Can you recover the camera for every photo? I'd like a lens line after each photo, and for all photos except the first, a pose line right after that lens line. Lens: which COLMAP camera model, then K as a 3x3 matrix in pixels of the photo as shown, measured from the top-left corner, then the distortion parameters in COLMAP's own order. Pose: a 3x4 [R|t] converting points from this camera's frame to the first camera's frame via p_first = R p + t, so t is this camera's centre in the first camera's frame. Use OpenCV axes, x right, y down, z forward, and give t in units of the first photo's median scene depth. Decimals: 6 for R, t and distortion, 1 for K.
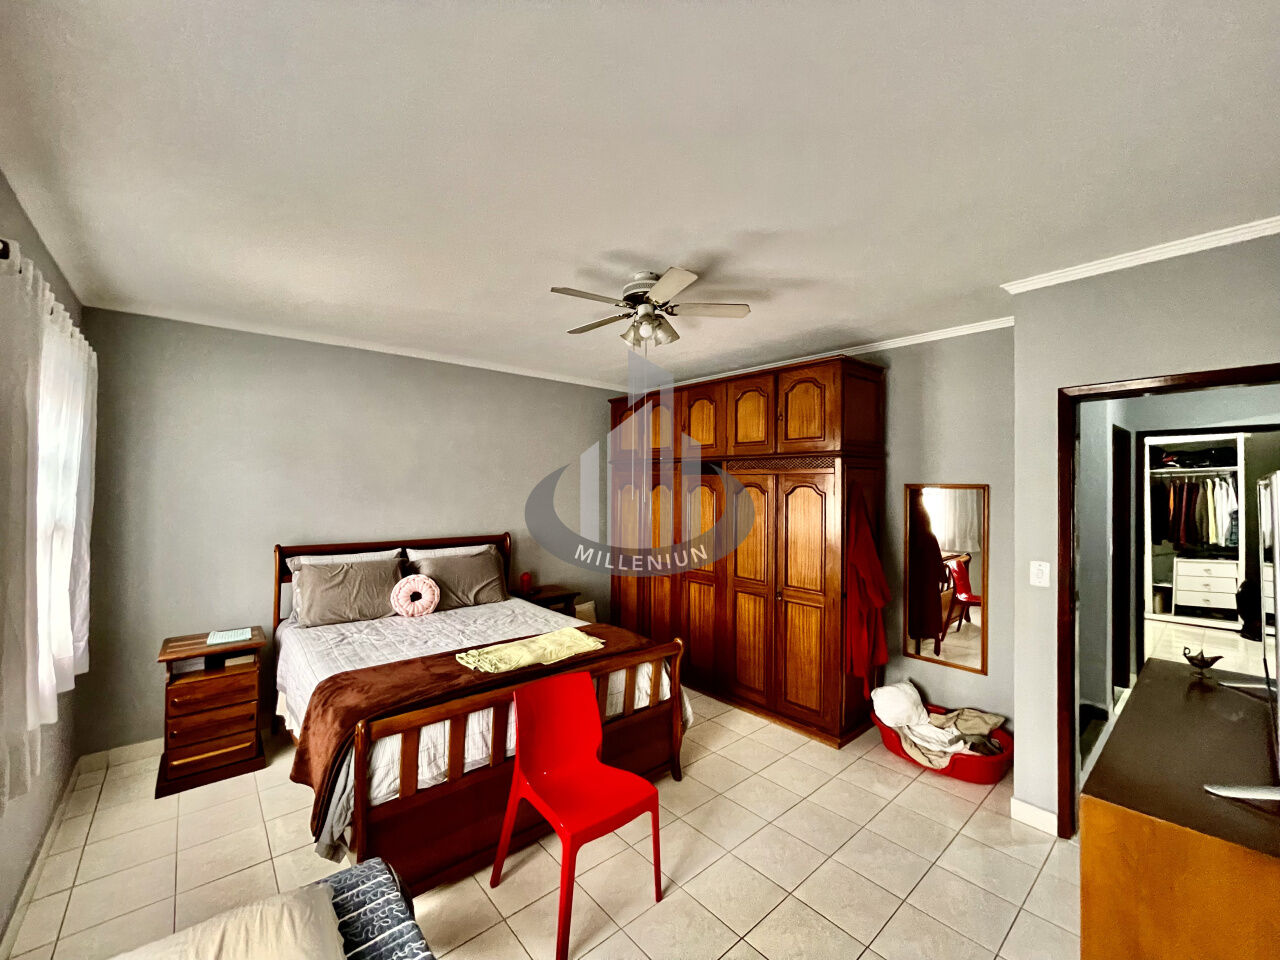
lens RADIAL K [[514.9, 0, 638.0], [0, 514.9, 478.3], [0, 0, 1]] dist [0.000635, -0.001937]
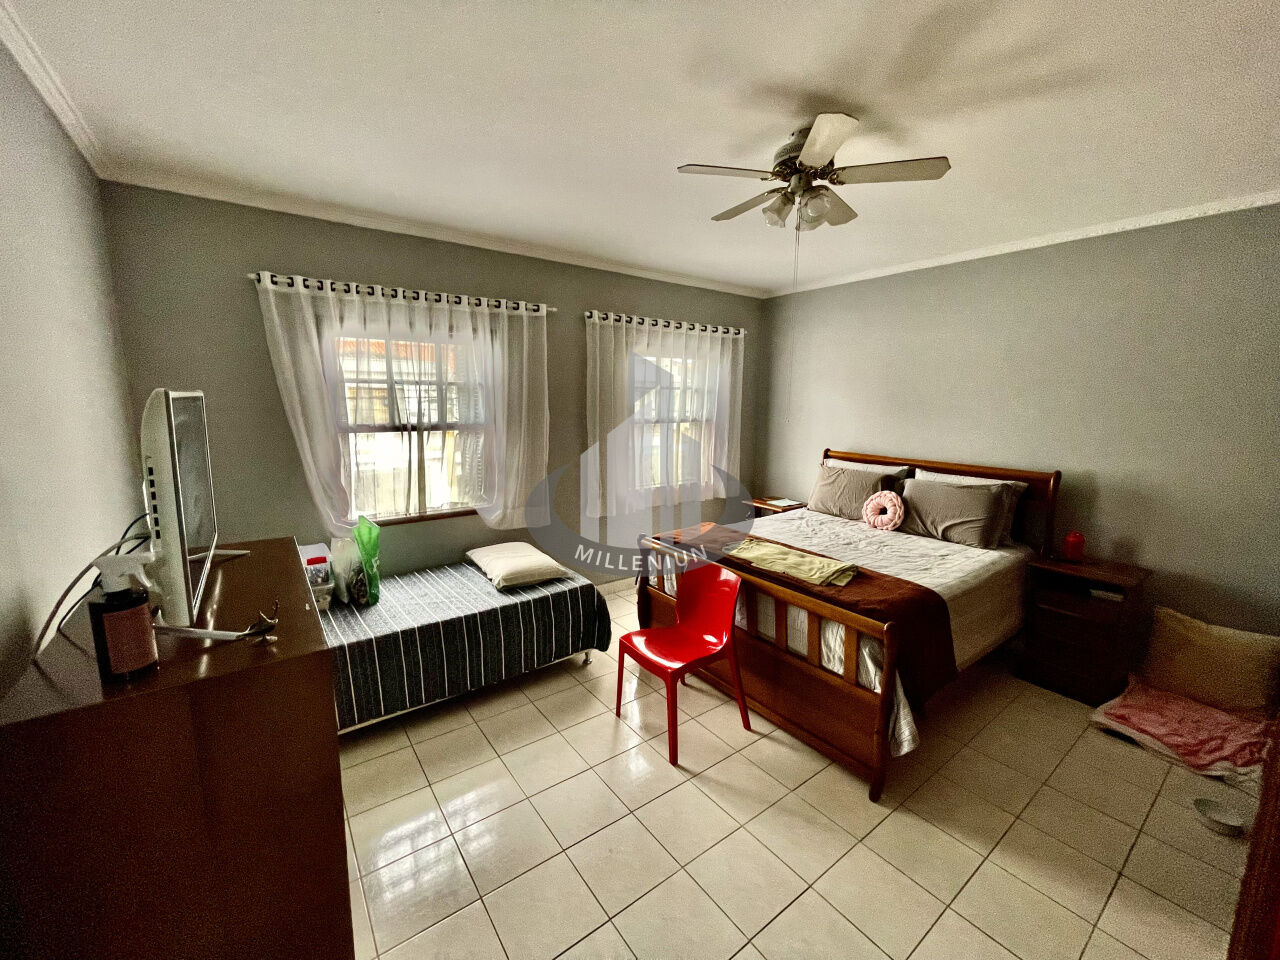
lens RADIAL K [[514.9, 0, 635.5], [0, 514.9, 475.2], [0, 0, 1]] dist [0.000635, -0.001937]
pose [[-0.076866, 0.140958, -0.987027, 0.771396], [0.005522, 0.990001, 0.140953, 0.008323], [0.997026, 0.005384, -0.076876, 0.703197]]
